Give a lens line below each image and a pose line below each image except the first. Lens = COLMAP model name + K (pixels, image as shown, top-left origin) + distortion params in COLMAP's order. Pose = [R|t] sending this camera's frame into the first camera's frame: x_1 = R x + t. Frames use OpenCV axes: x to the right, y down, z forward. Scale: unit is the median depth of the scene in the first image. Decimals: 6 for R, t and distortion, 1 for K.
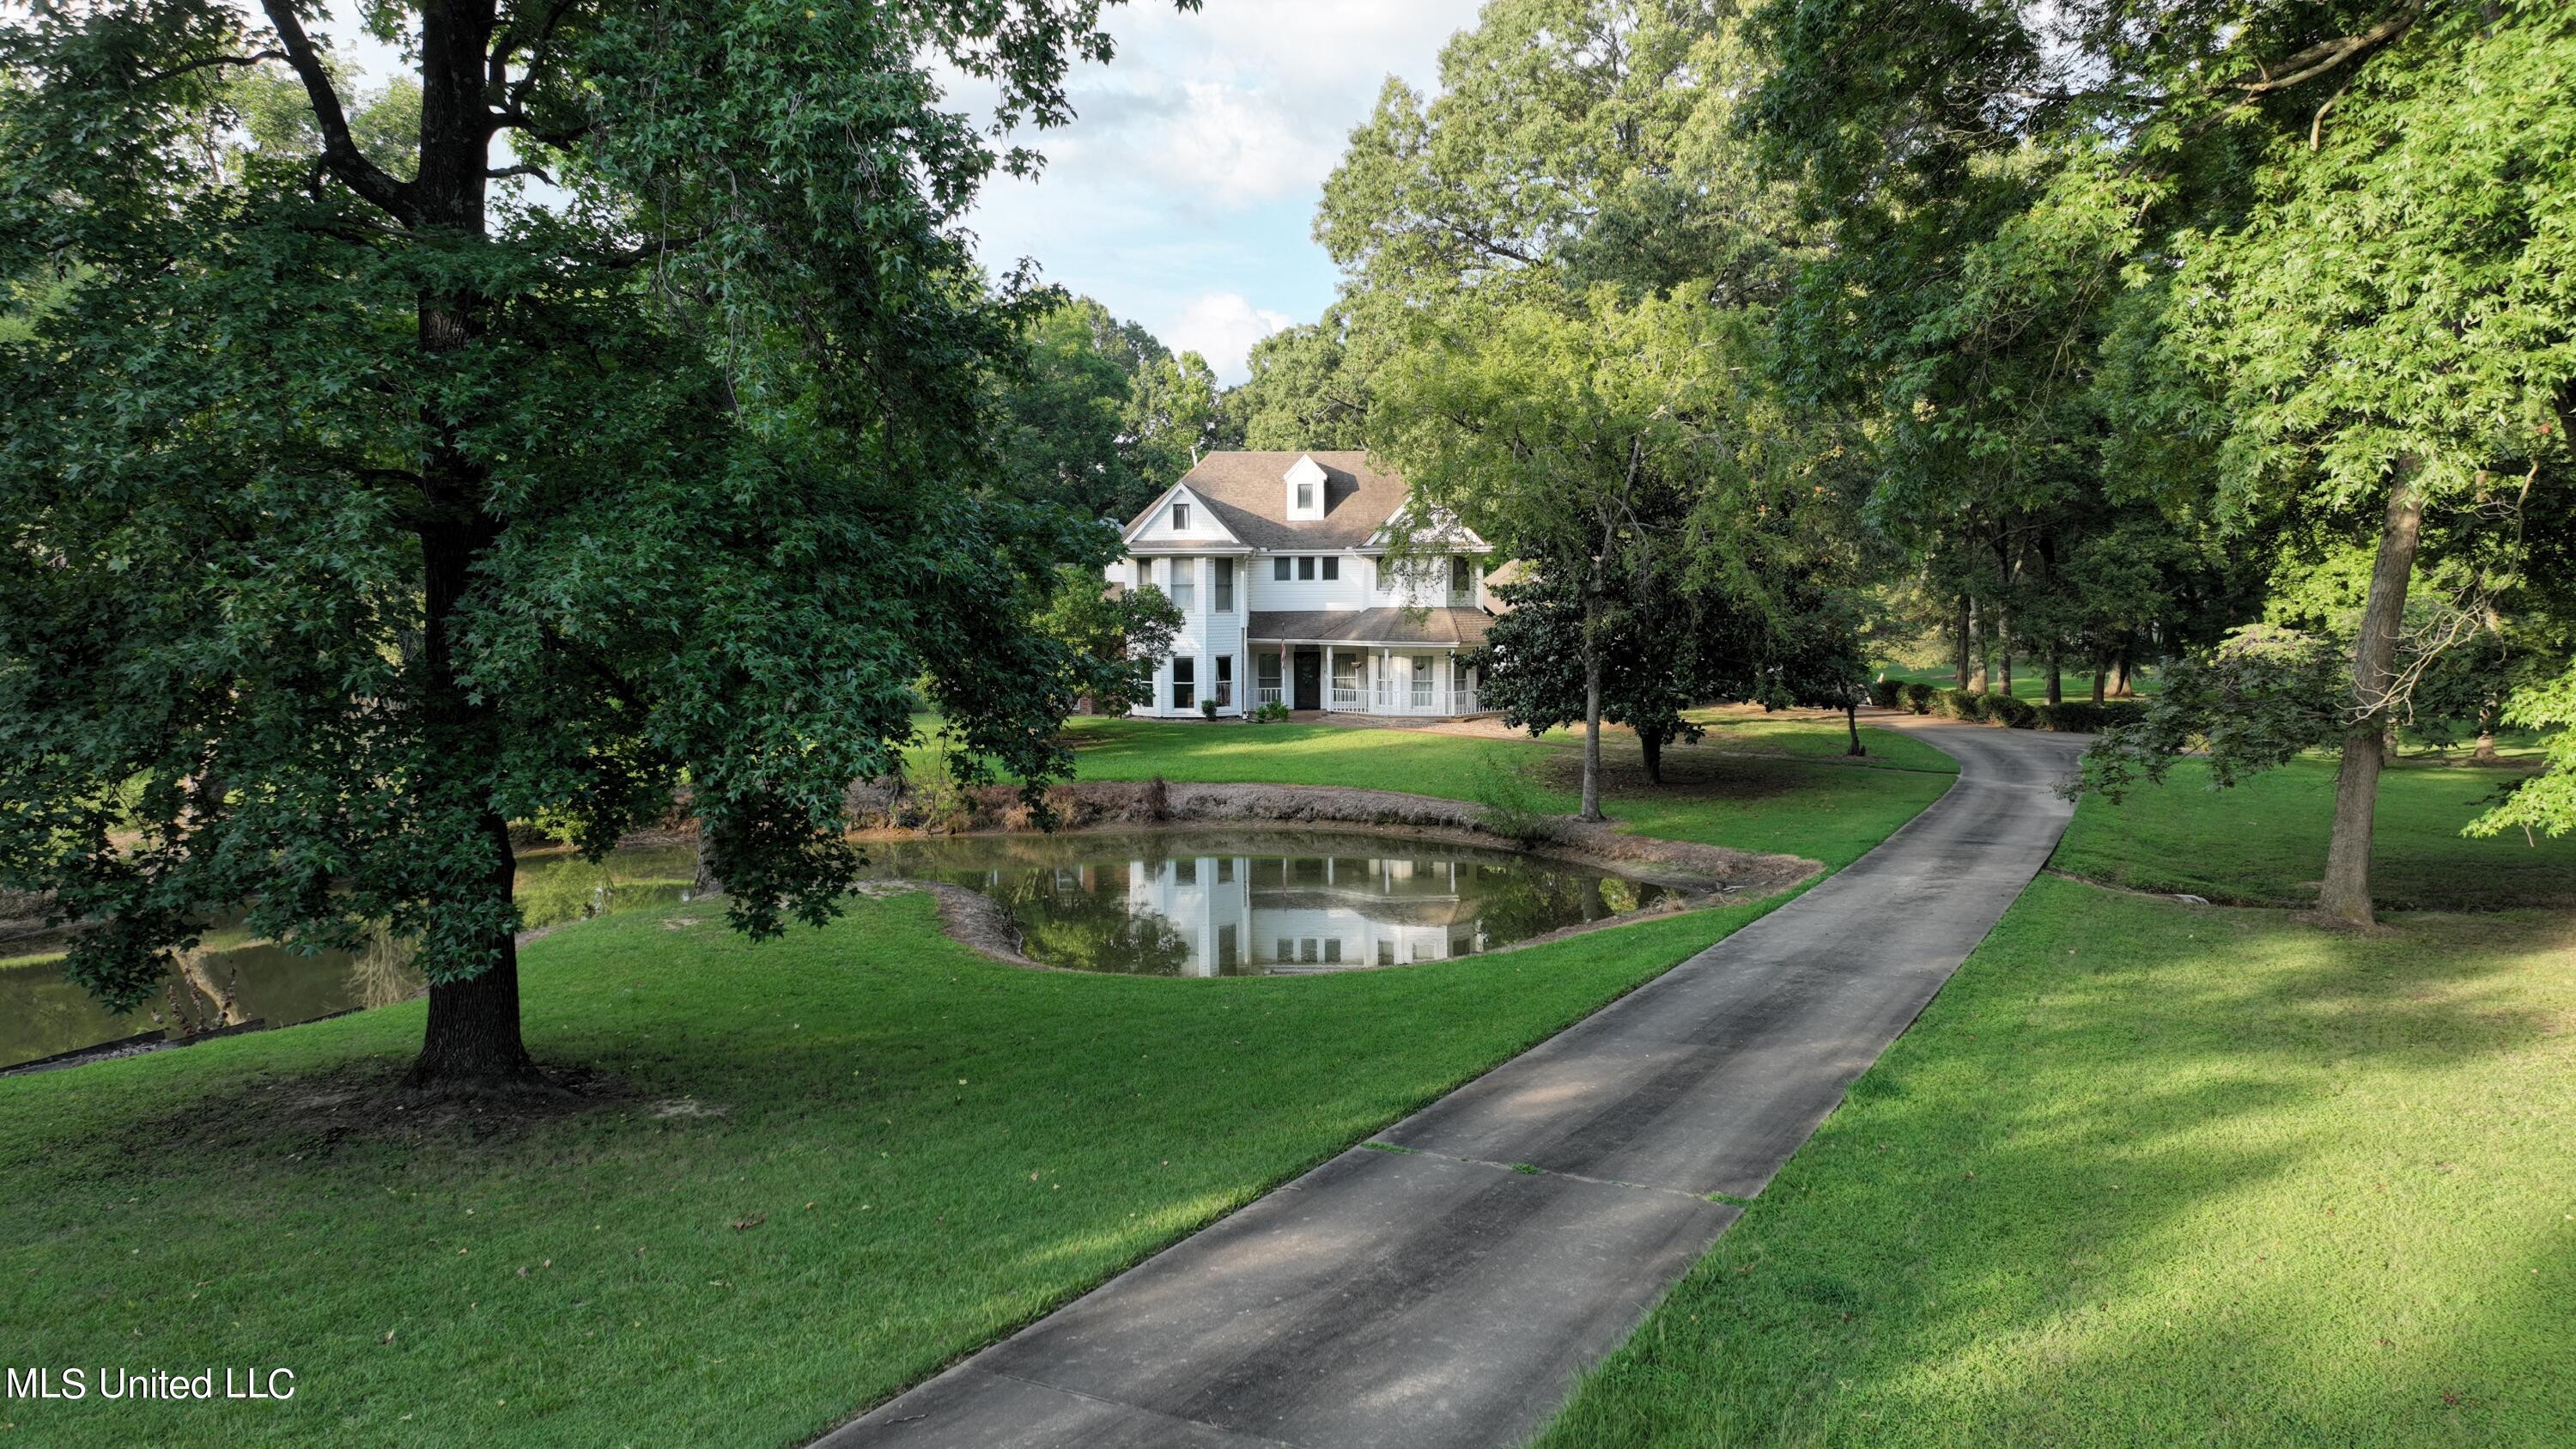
lens RADIAL K [[1807.9, 0, 1301.5], [0, 1807.9, 727.7], [0, 0, 1]] dist [0.001824, 0.013551]
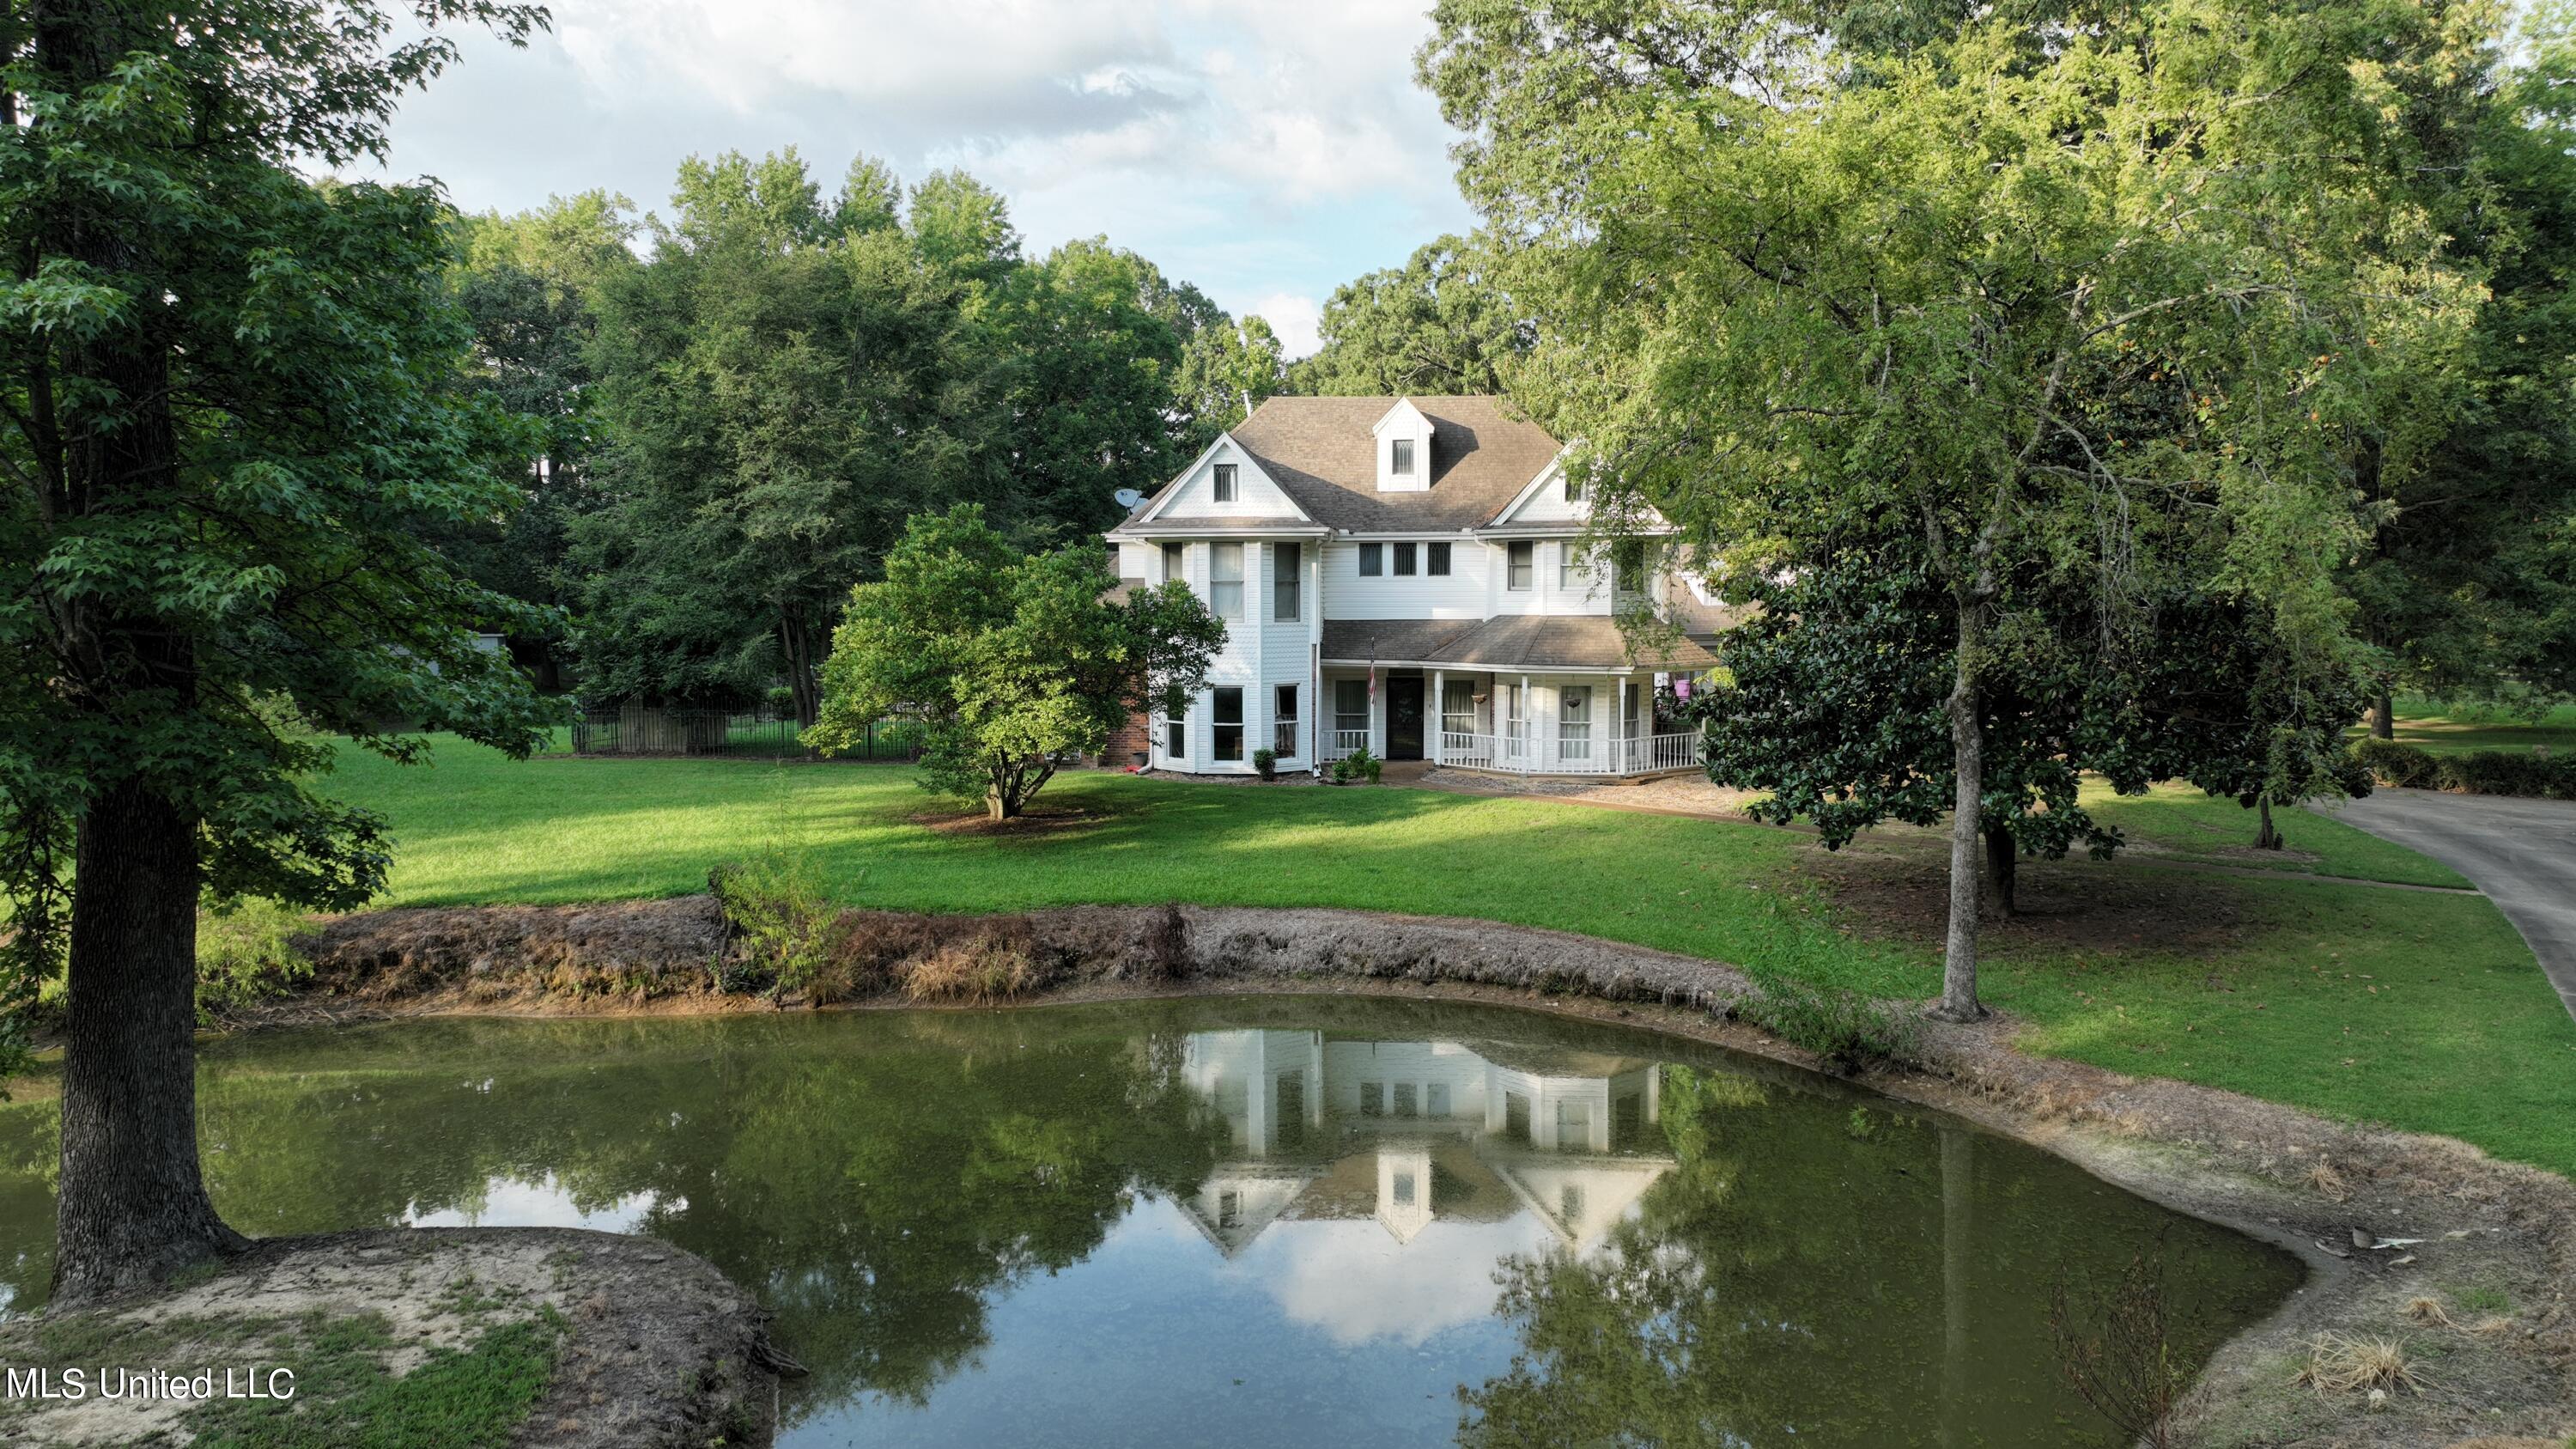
lens RADIAL K [[1807.9, 0, 1301.5], [0, 1807.9, 727.7], [0, 0, 1]] dist [0.001824, 0.013551]
pose [[0.999309, 0.004688, -0.036872, -0.013422], [-0.004688, 0.999989, 0.000084, -0.026878], [0.036872, 0.000089, 0.999320, 0.354836]]
